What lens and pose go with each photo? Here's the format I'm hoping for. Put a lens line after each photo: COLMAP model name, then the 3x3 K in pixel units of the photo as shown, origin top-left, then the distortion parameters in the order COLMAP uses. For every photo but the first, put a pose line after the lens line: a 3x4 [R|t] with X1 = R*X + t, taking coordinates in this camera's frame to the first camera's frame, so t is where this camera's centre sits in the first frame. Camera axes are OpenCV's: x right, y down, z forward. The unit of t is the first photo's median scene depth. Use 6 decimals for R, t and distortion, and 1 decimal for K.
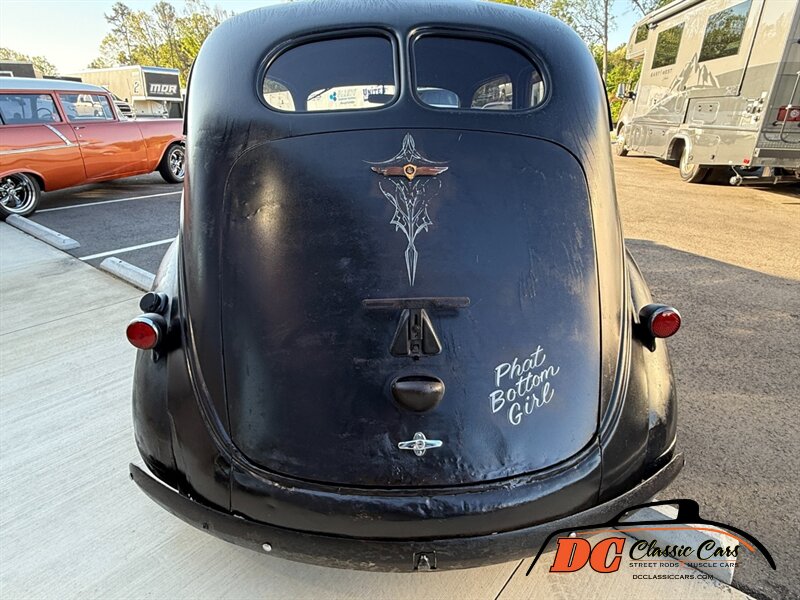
lens RADIAL K [[484.2, 0, 399.0], [0, 484.2, 295.0], [0, 0, 1]] dist [0.004379, -0.002336]
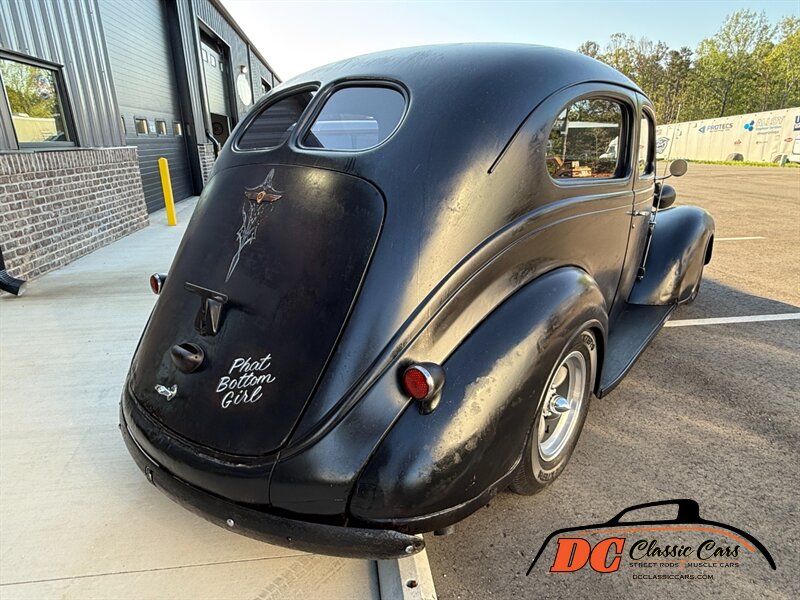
lens RADIAL K [[484.2, 0, 395.7], [0, 484.2, 301.3], [0, 0, 1]] dist [0.004379, -0.002336]
pose [[0.733385, 0.207772, -0.647284, 1.232370], [-0.238403, 0.970286, 0.041338, -0.134425], [0.636640, 0.123998, 0.761127, 0.312966]]
